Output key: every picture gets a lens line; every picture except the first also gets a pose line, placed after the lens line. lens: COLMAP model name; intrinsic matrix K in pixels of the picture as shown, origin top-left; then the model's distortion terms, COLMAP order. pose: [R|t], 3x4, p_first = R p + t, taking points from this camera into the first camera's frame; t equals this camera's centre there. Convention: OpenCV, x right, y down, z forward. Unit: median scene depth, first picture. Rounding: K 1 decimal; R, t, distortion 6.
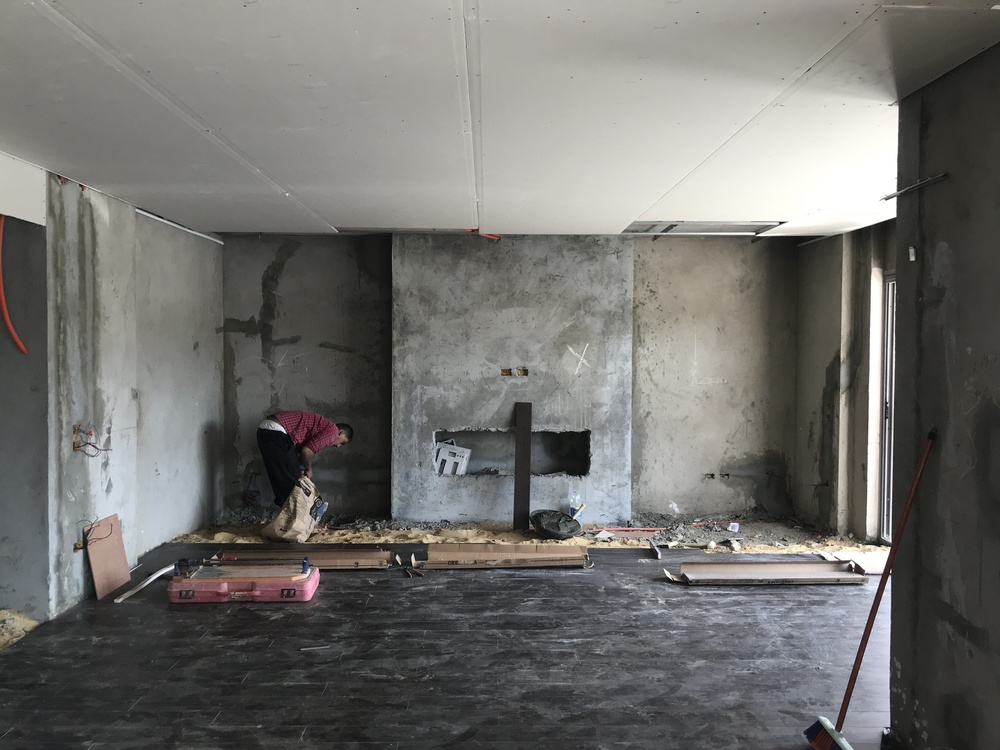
lens RADIAL K [[820.7, 0, 495.8], [0, 820.7, 376.2], [0, 0, 1]] dist [0.035100, -0.048107]
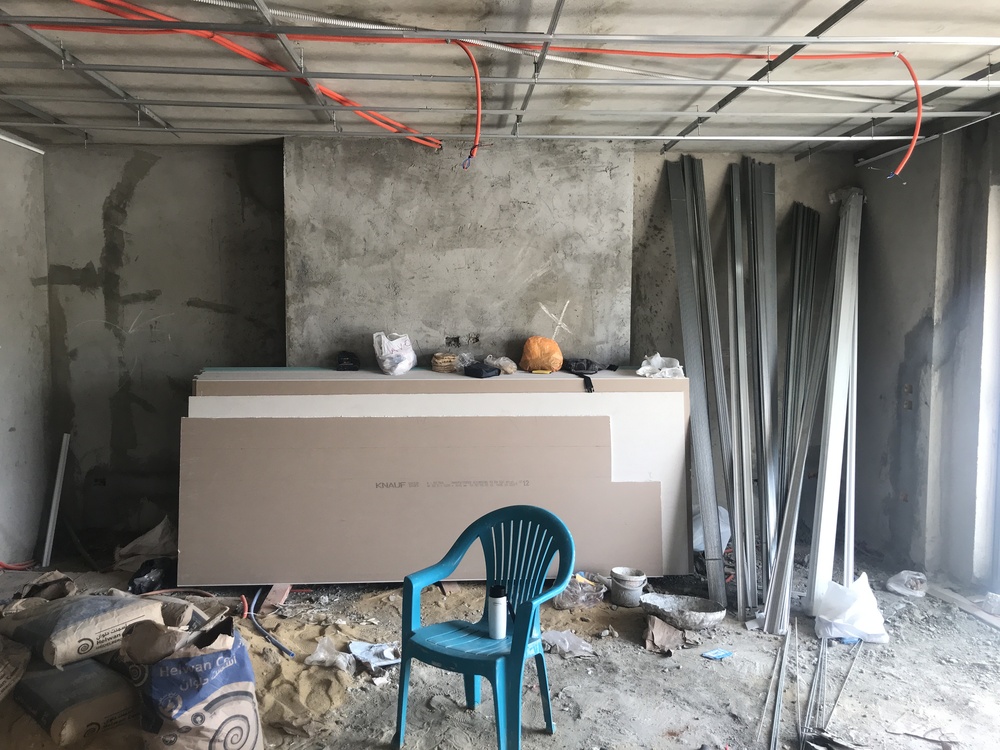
lens RADIAL K [[820.7, 0, 505.2], [0, 820.7, 377.9], [0, 0, 1]] dist [0.035100, -0.048107]
pose [[0.999309, -0.003487, 0.037013, 0.032024], [0.002148, 0.999343, 0.036174, 0.001079], [-0.037115, -0.036069, 0.998660, 0.299931]]
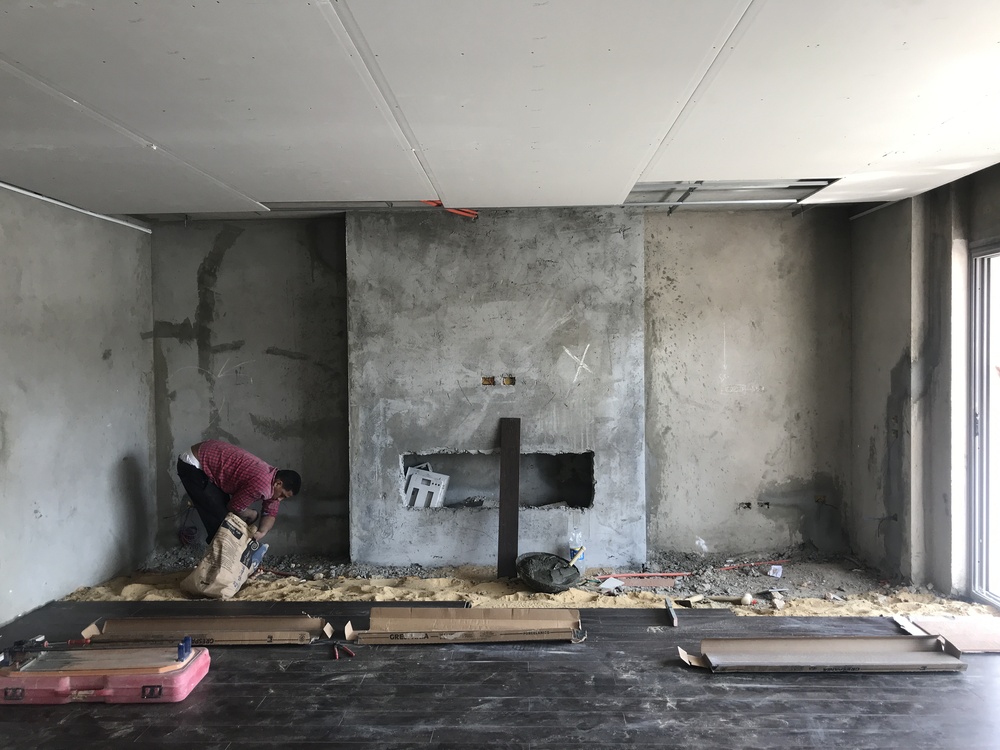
lens RADIAL K [[820.7, 0, 498.1], [0, 820.7, 377.1], [0, 0, 1]] dist [0.035100, -0.048107]
pose [[0.998884, -0.014263, -0.045025, 0.059239], [0.013917, 0.999871, -0.007987, -0.002222], [0.045133, 0.007352, 0.998954, 0.190446]]
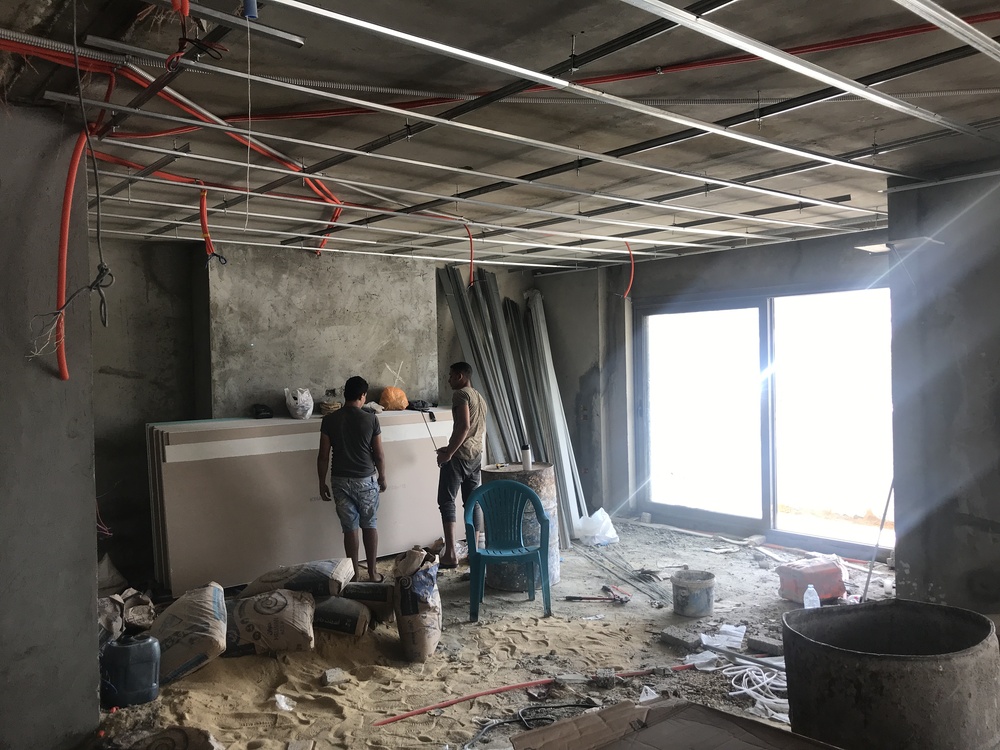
lens RADIAL K [[820.7, 0, 510.5], [0, 820.7, 368.5], [0, 0, 1]] dist [0.035100, -0.048107]
pose [[0.776602, -0.027611, 0.629386, -0.431177], [0.048266, 0.998710, -0.015743, -0.007974], [-0.628140, 0.042604, 0.776933, 0.116523]]
